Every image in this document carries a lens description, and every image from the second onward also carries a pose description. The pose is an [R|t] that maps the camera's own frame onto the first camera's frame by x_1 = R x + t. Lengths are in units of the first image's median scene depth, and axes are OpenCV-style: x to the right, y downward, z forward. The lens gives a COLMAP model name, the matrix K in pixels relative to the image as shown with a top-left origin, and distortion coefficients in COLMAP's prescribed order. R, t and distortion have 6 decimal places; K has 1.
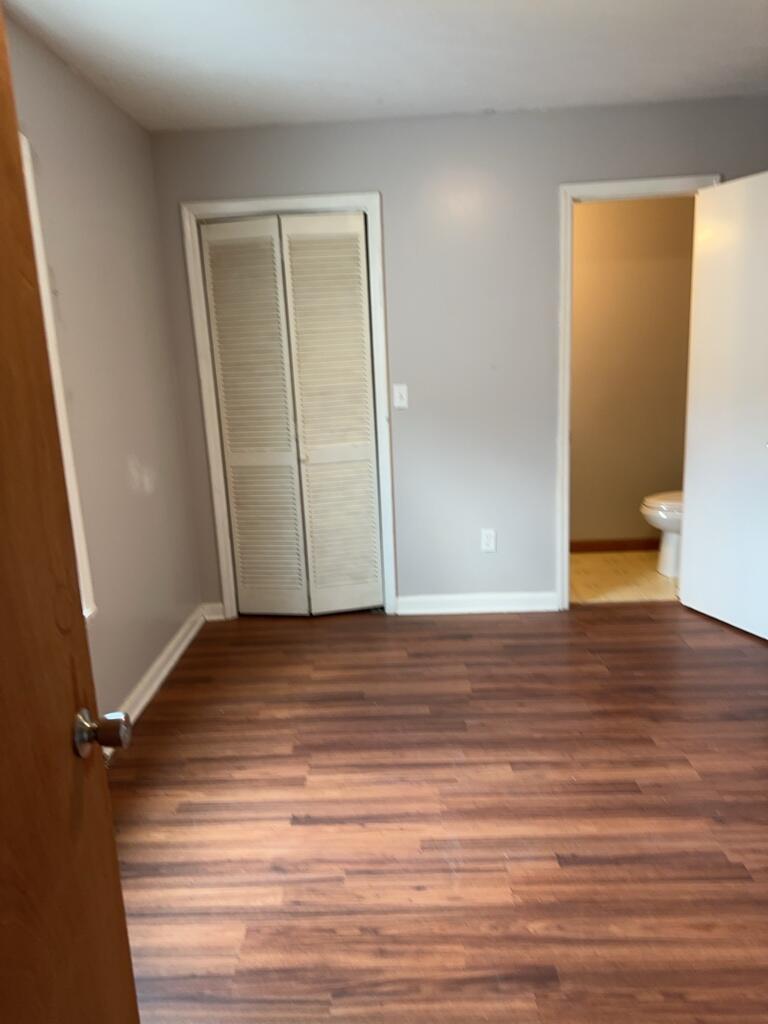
lens RADIAL K [[712.9, 0, 377.8], [0, 712.9, 503.9], [0, 0, 1]] dist [0.058725, -0.062425]
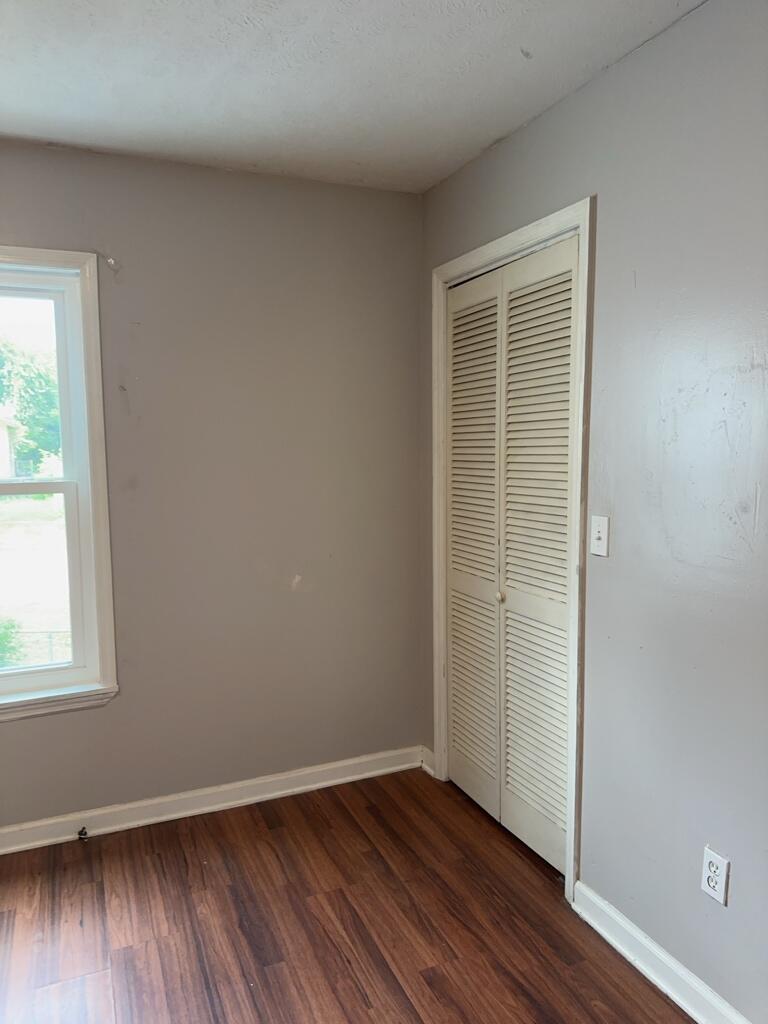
lens RADIAL K [[712.9, 0, 360.8], [0, 712.9, 514.7], [0, 0, 1]] dist [0.058725, -0.062425]
pose [[0.400502, 0.130691, -0.906928, 0.489358], [-0.191846, 0.979799, 0.056472, -0.170739], [0.895987, 0.151374, 0.417484, 0.616158]]
